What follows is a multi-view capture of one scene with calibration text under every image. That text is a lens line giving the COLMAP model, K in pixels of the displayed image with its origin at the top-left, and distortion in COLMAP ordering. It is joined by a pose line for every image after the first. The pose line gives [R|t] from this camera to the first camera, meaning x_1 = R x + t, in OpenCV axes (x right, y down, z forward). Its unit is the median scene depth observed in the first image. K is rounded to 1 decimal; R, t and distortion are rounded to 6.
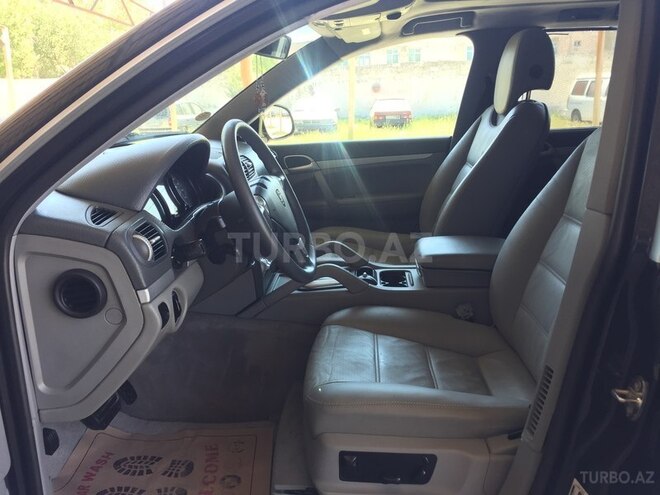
lens RADIAL K [[558.0, 0, 332.1], [0, 558.0, 249.3], [0, 0, 1]] dist [0.069853, -0.080266]
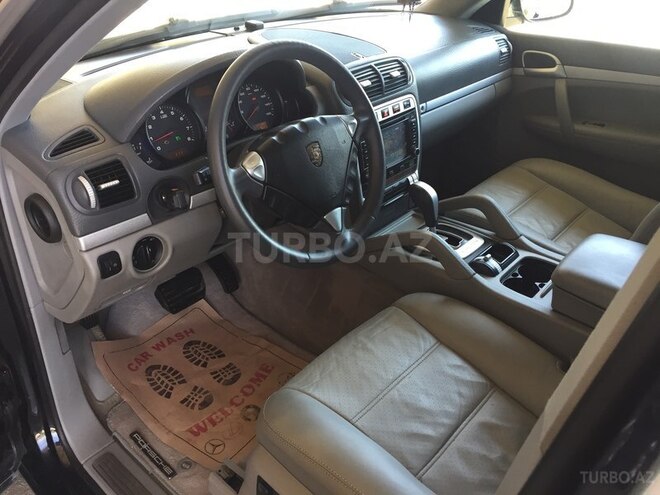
lens RADIAL K [[558.0, 0, 326.5], [0, 558.0, 244.8], [0, 0, 1]] dist [0.069853, -0.080266]
pose [[0.786049, 0.348568, -0.510516, 0.299063], [-0.197351, 0.924146, 0.327119, -0.193651], [0.585815, -0.156380, 0.795215, 0.314510]]
